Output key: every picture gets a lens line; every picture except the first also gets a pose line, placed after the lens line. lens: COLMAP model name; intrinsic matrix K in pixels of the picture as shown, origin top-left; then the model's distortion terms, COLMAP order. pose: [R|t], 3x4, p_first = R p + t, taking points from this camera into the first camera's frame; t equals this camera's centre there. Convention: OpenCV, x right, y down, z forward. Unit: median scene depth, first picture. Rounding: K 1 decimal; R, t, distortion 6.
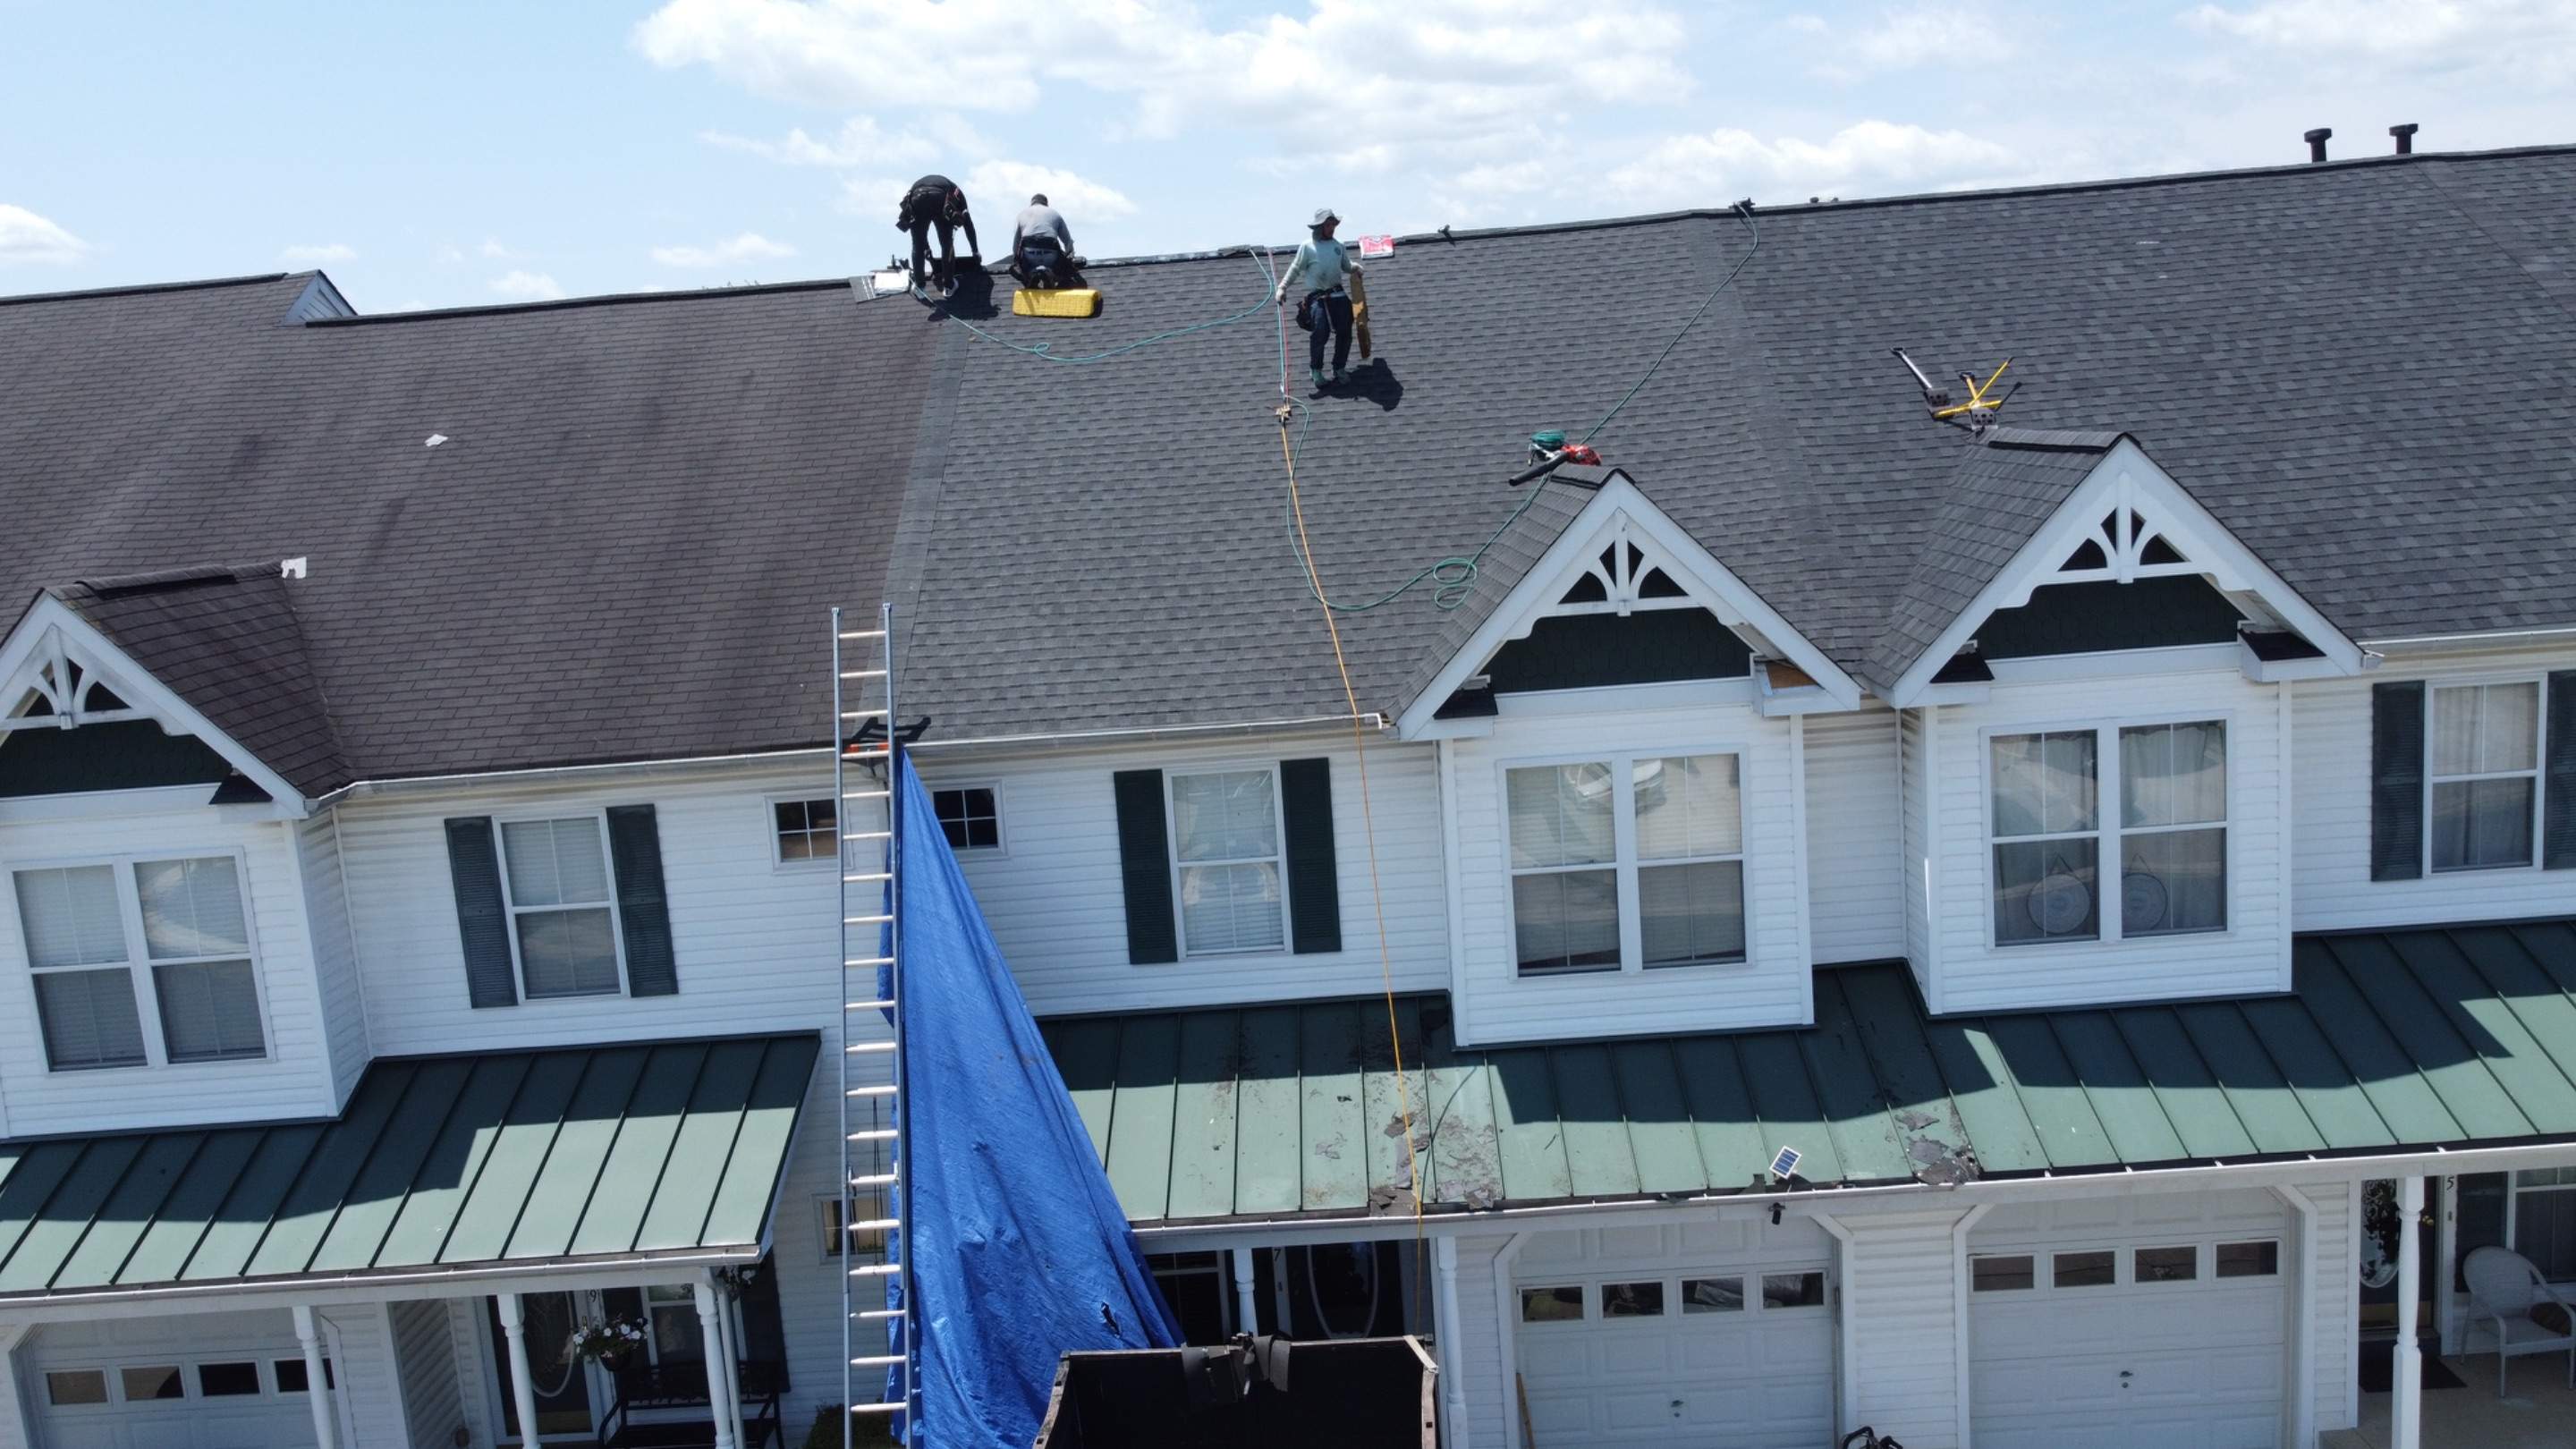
lens RADIAL K [[1951.5, 0, 1298.1], [0, 1951.5, 724.4], [0, 0, 1]] dist [-0.005006, 0.002490]
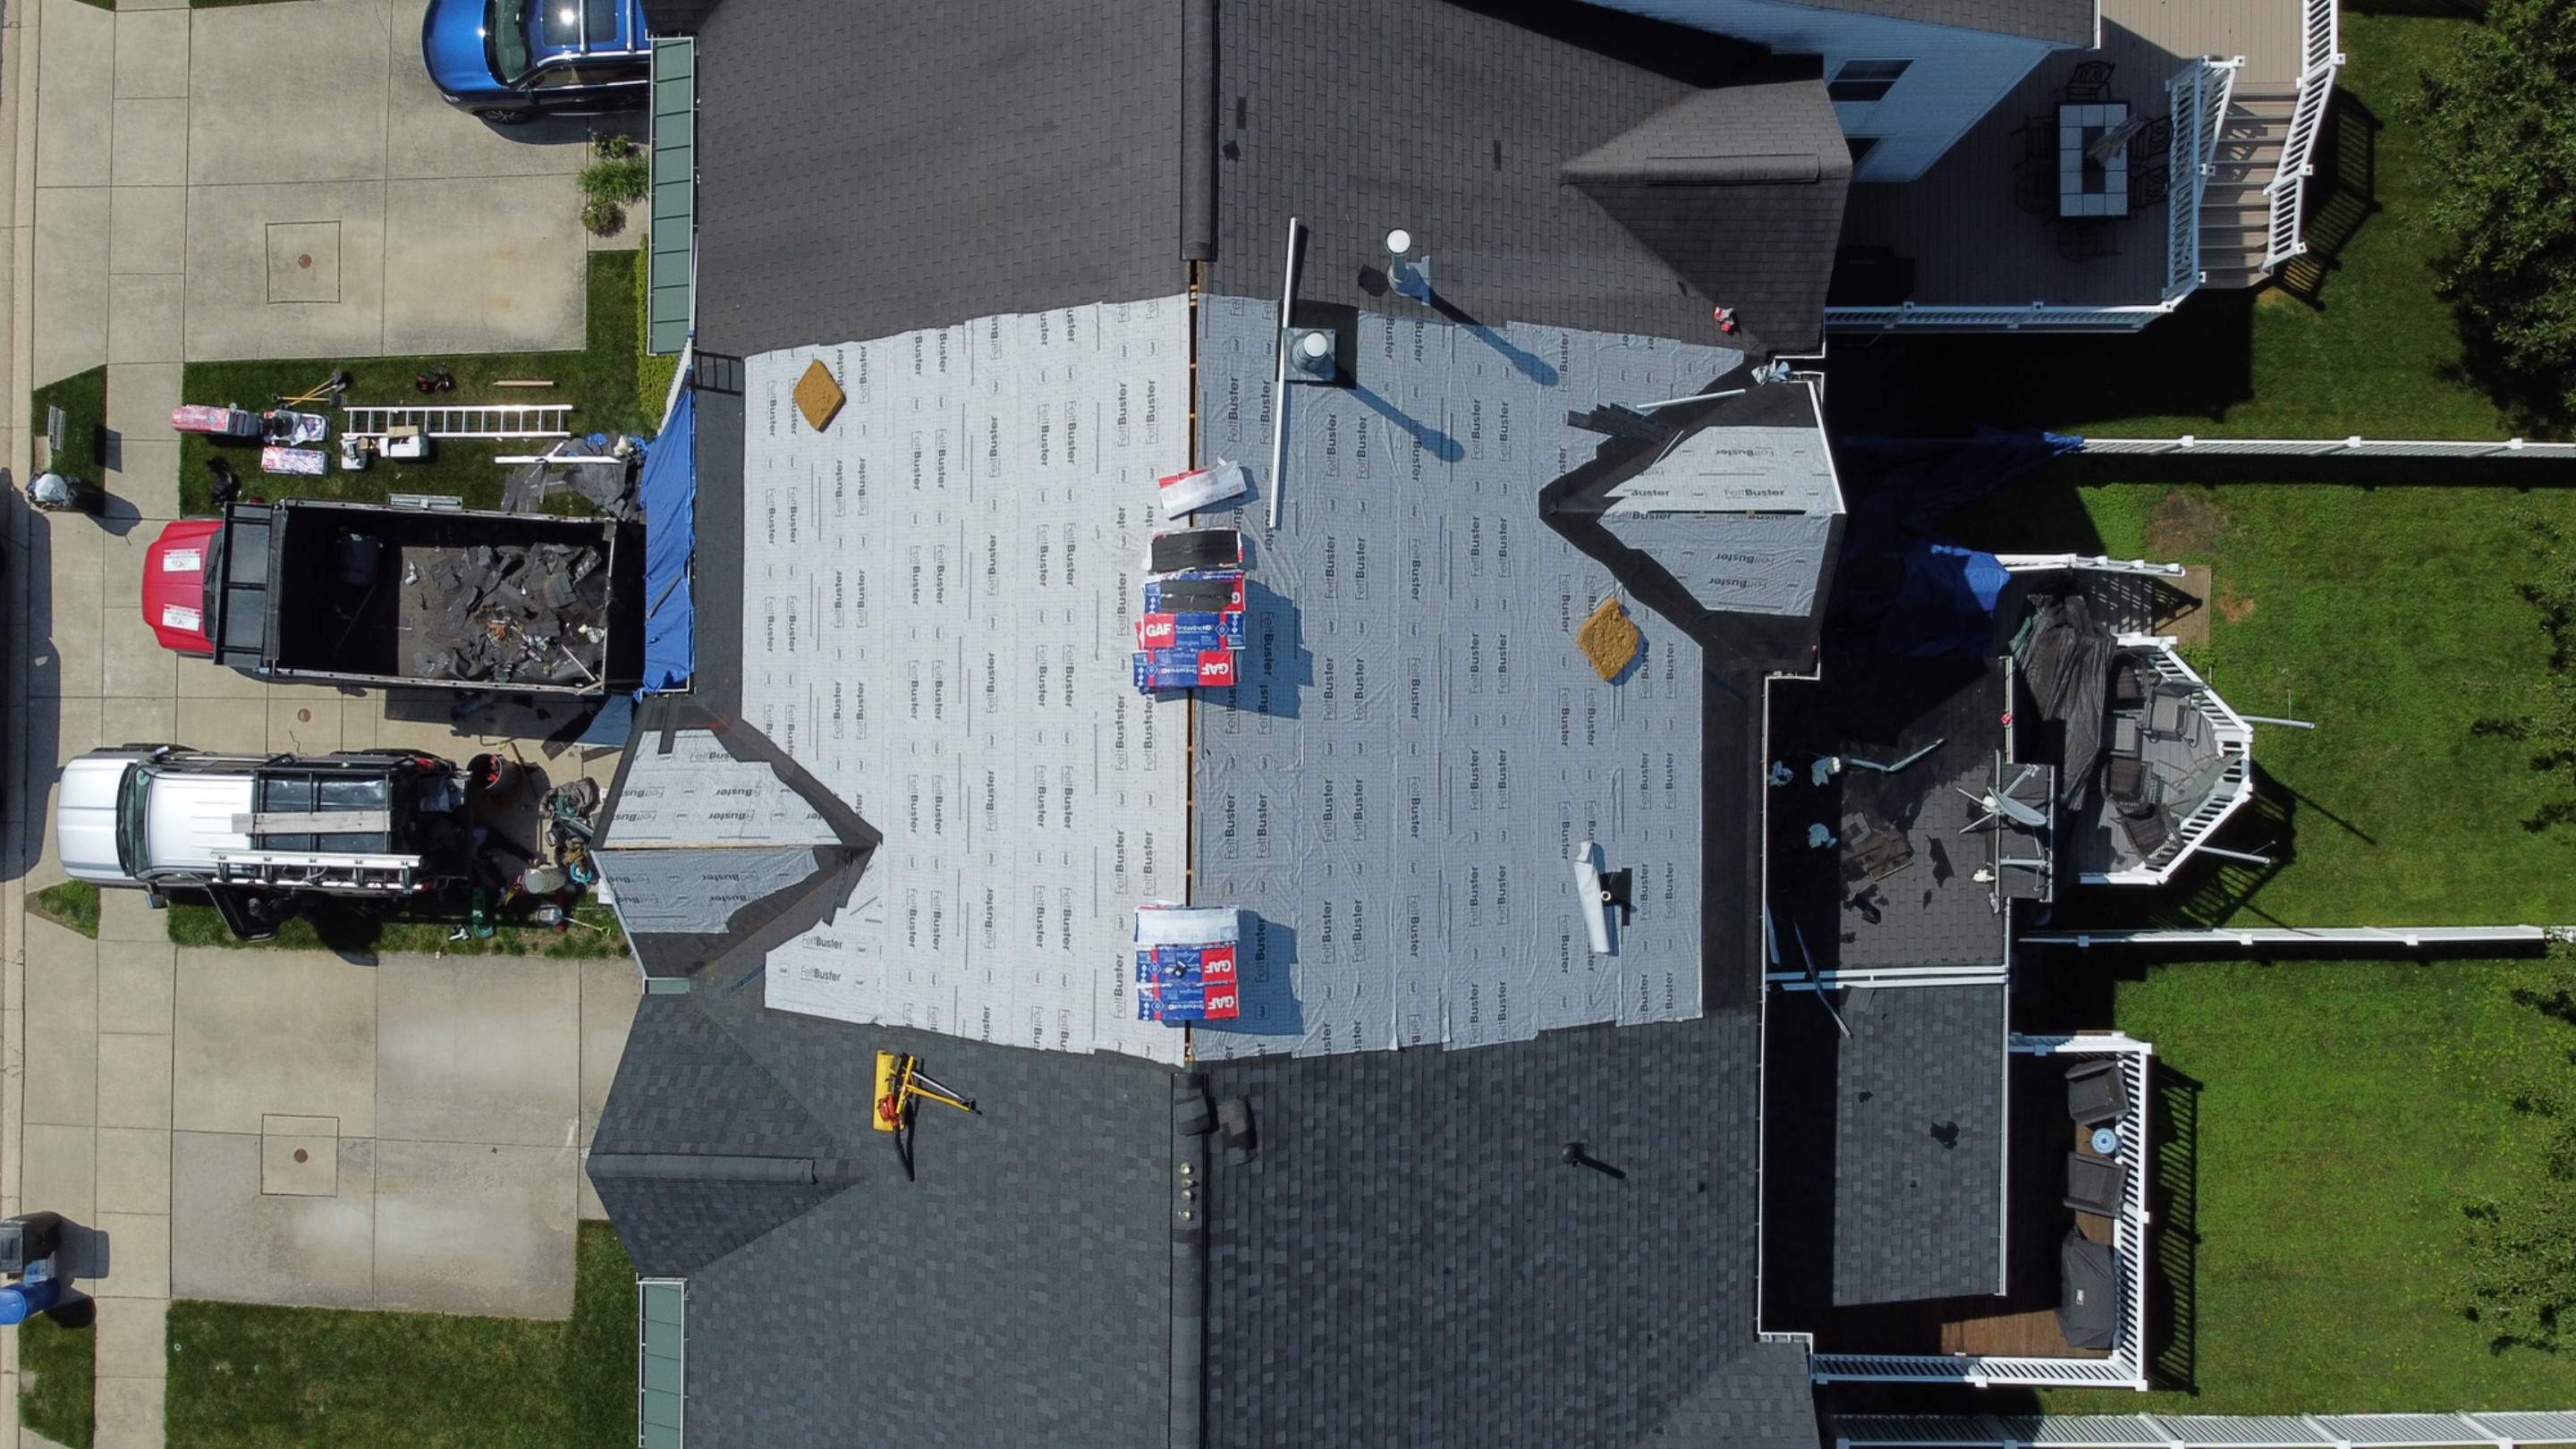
lens RADIAL K [[1951.5, 0, 1292.7], [0, 1951.5, 710.2], [0, 0, 1]] dist [-0.005006, 0.002490]
pose [[0.011858, 0.996906, 0.077703, -0.059025], [-0.123200, -0.075660, 0.989493, -1.605249], [0.992311, -0.021307, 0.121922, 1.260164]]
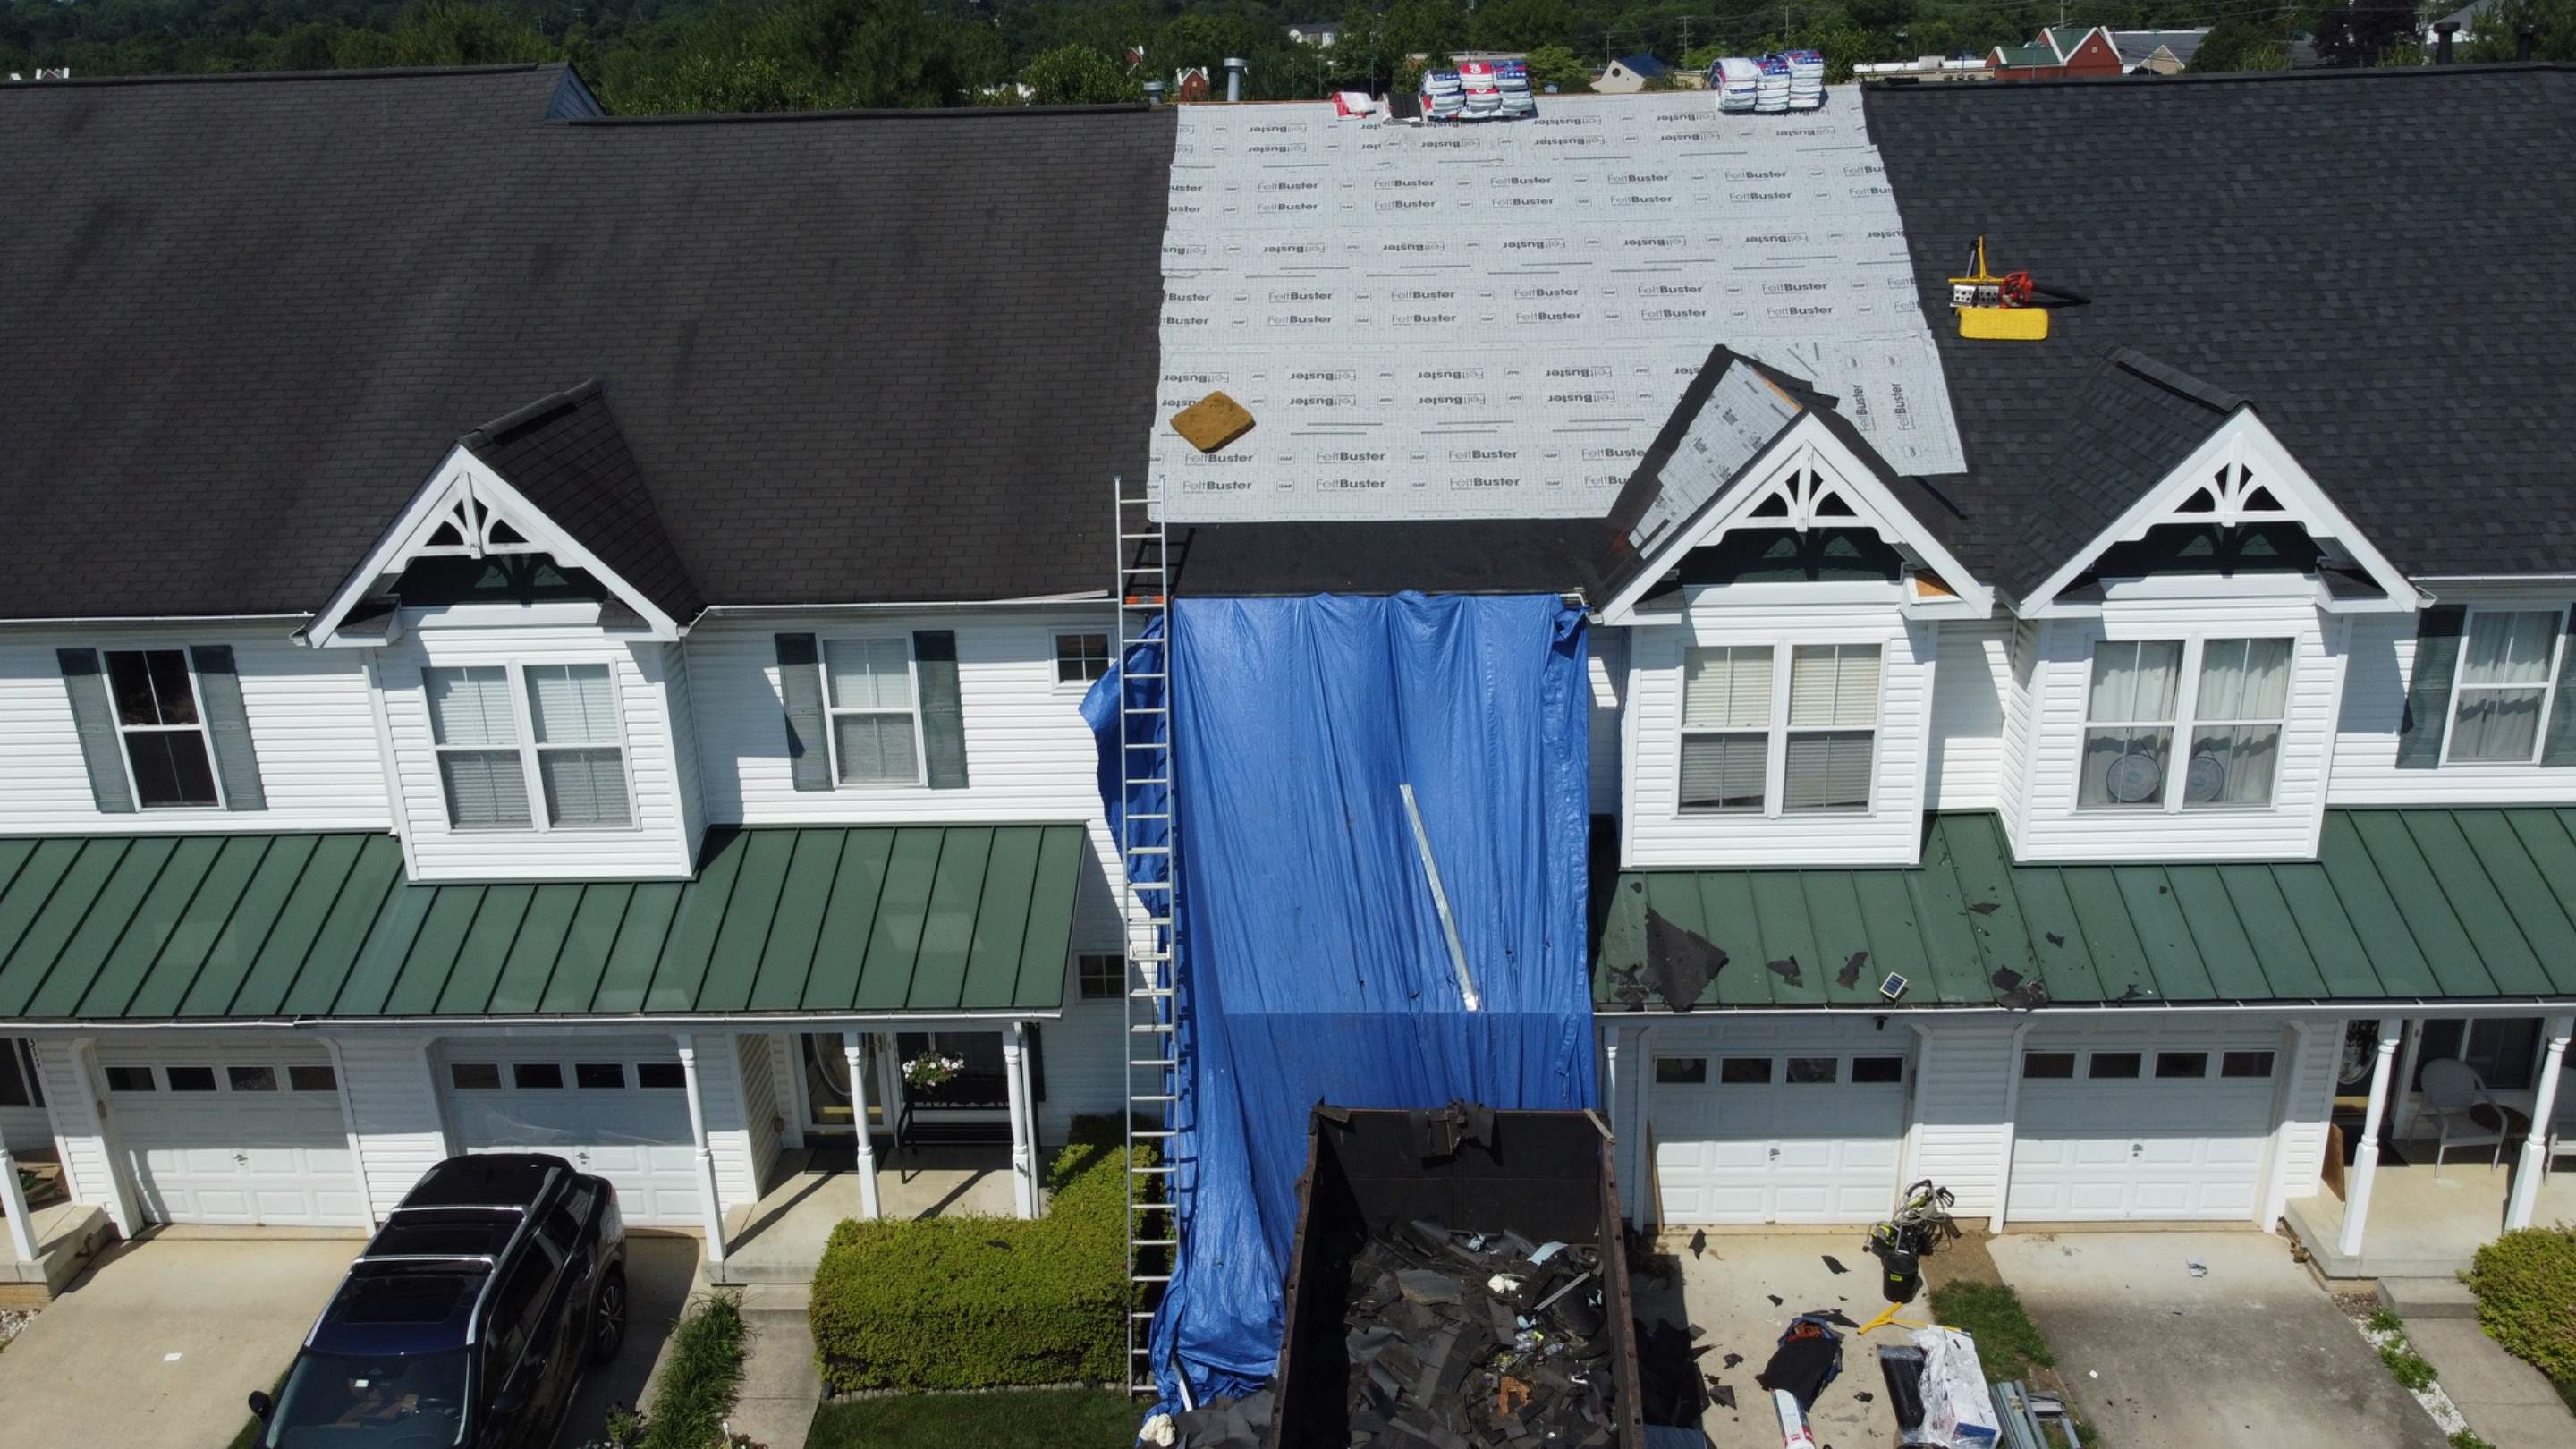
lens RADIAL K [[1951.5, 0, 1299.0], [0, 1951.5, 730.4], [0, 0, 1]] dist [-0.005006, 0.002490]
pose [[0.998827, 0.048208, 0.004601, -0.126060], [-0.048210, 0.980875, 0.188576, -0.134182], [0.004578, -0.188576, 0.982048, -0.170222]]
